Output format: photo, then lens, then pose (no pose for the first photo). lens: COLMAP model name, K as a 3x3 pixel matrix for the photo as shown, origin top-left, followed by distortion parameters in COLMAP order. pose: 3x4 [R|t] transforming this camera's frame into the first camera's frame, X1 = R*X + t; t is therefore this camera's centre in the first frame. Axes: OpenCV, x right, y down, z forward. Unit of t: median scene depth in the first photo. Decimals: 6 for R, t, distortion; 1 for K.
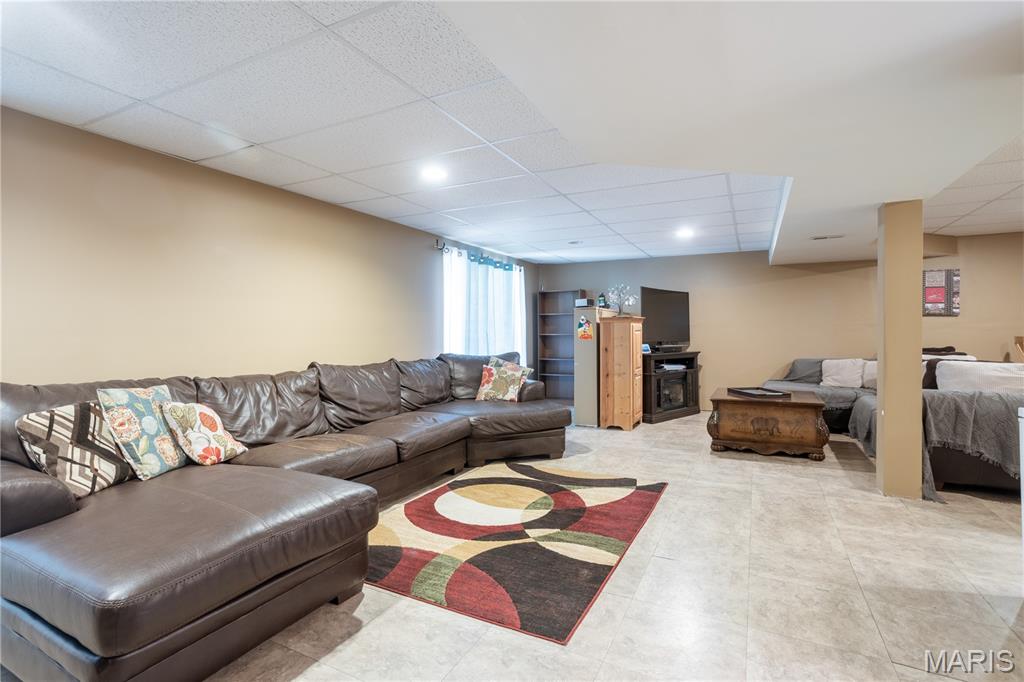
lens RADIAL K [[487.1, 0, 511.4], [0, 487.1, 337.6], [0, 0, 1]] dist [-0.019608, -0.000772]
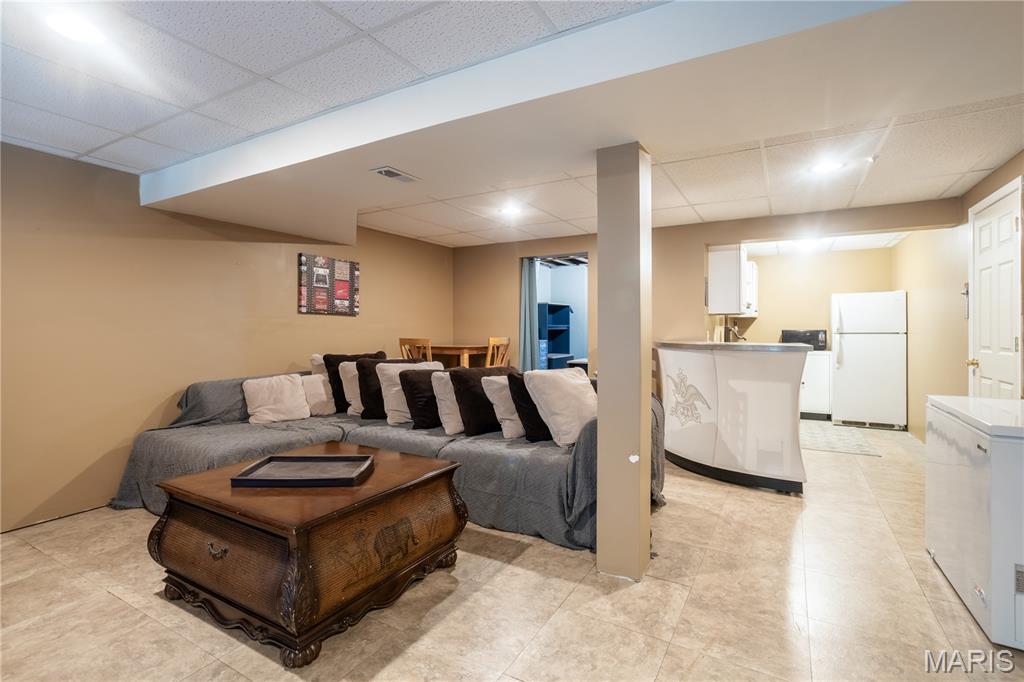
lens RADIAL K [[487.1, 0, 502.7], [0, 487.1, 335.7], [0, 0, 1]] dist [-0.019608, -0.000772]
pose [[0.066332, -0.014064, 0.997698, 0.053875], [0.013976, 0.999816, 0.013165, -0.016498], [-0.997700, 0.013070, 0.066516, 0.674035]]
